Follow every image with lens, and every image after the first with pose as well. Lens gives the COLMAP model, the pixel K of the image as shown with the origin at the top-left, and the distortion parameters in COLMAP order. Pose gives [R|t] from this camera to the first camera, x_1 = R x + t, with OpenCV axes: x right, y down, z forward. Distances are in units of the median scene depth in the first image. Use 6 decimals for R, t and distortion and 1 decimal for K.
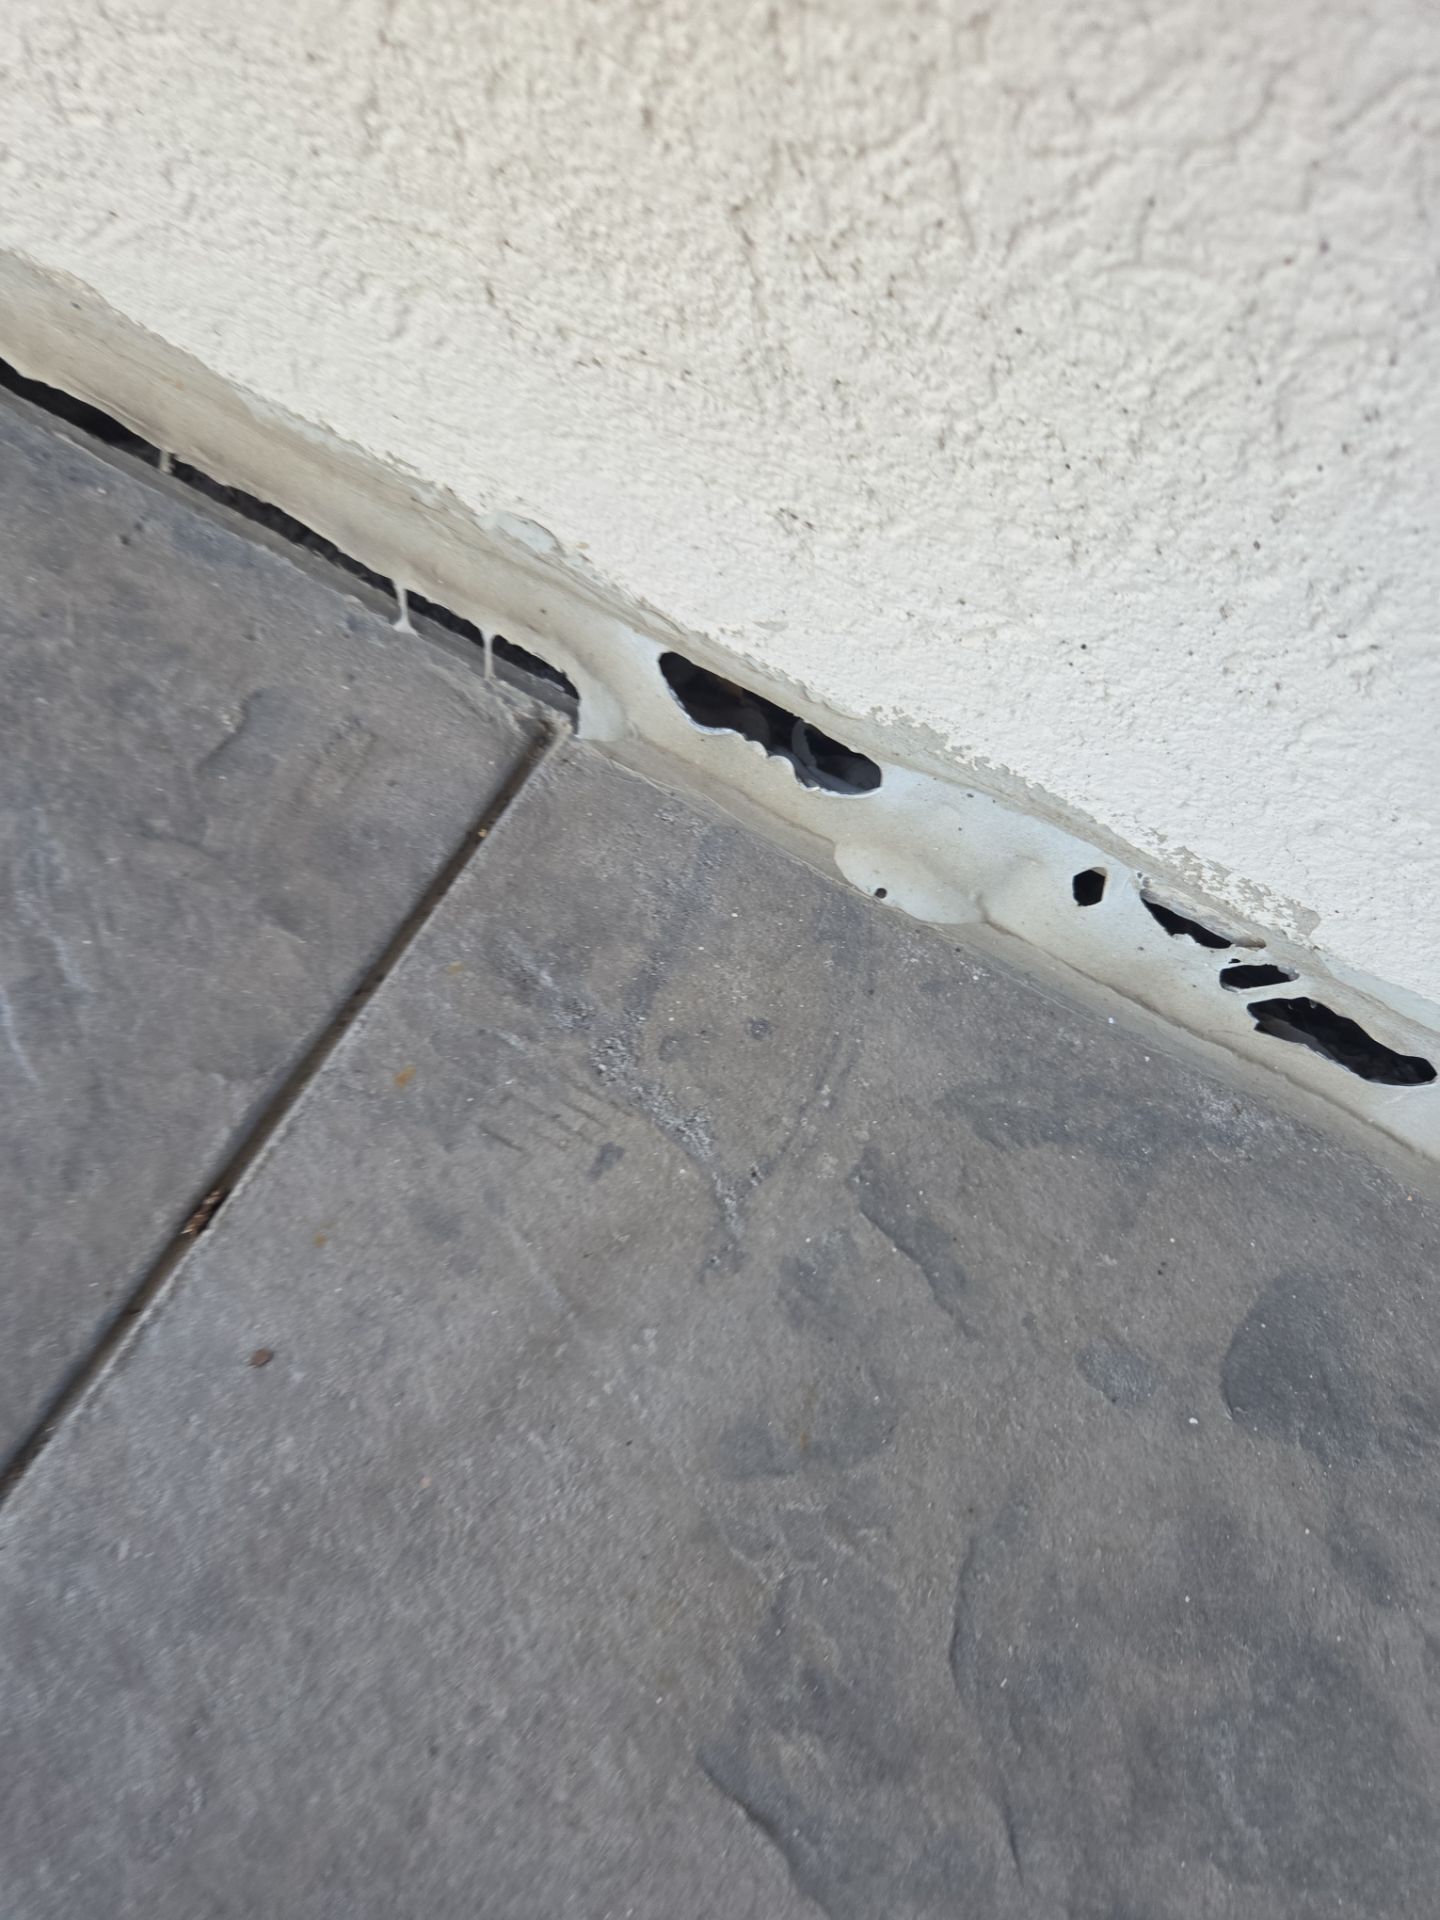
lens RADIAL K [[1411.5, 0, 720.7], [0, 1411.5, 952.4], [0, 0, 1]] dist [-0.037715, -0.002831]
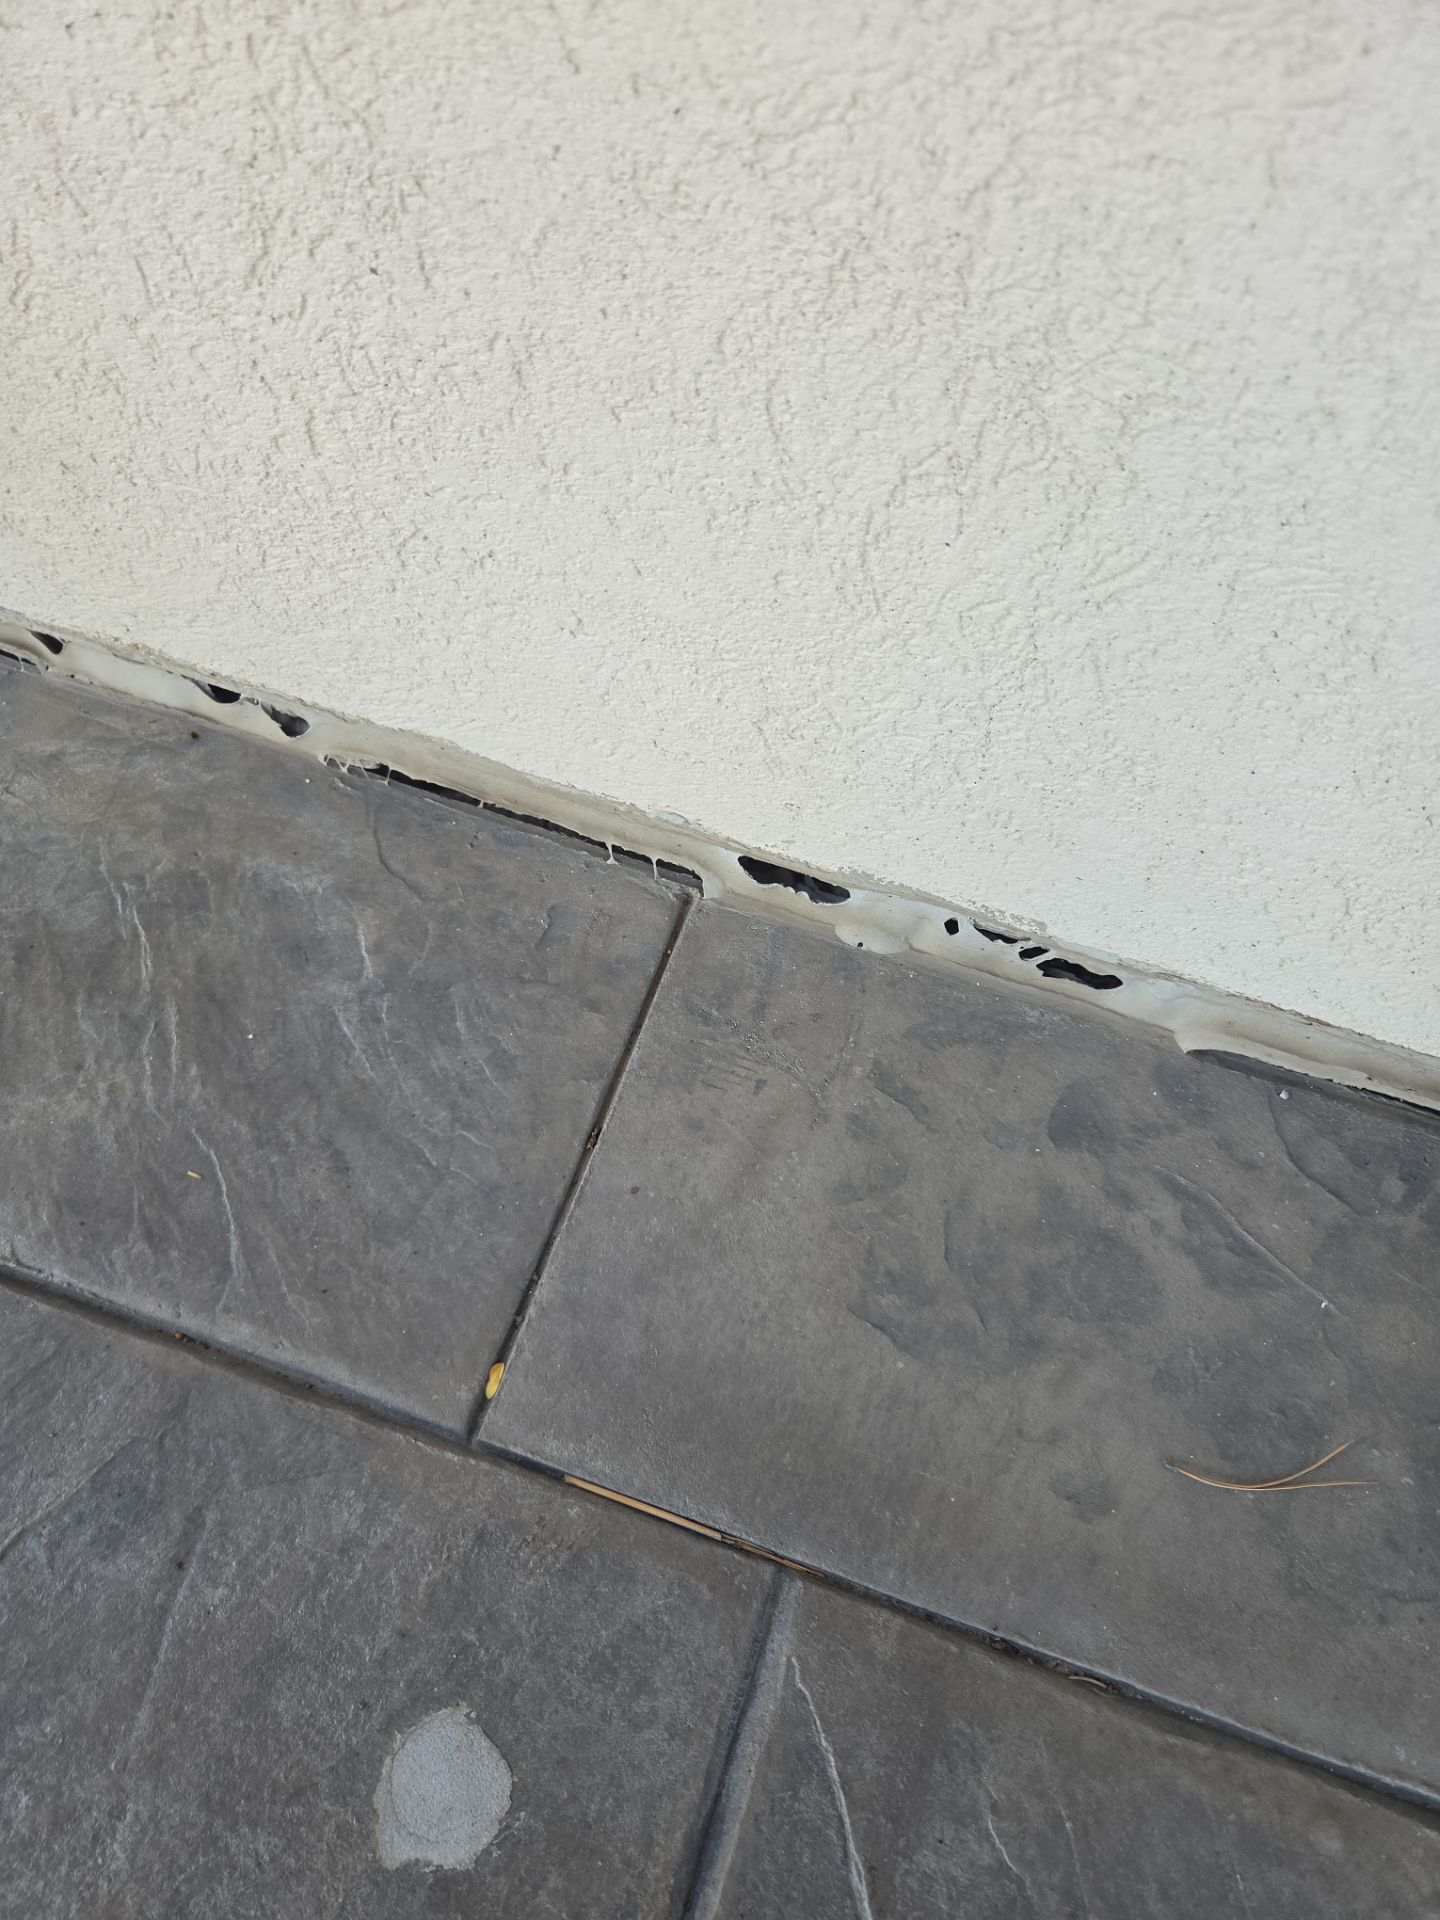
lens RADIAL K [[771.9, 0, 718.4], [0, 771.9, 977.7], [0, 0, 1]] dist [0.001336, 0.000017]
pose [[0.979315, -0.185050, -0.081844, -0.014199], [0.183437, 0.982664, -0.026871, -0.002535], [0.085398, 0.011302, 0.996283, -0.262087]]
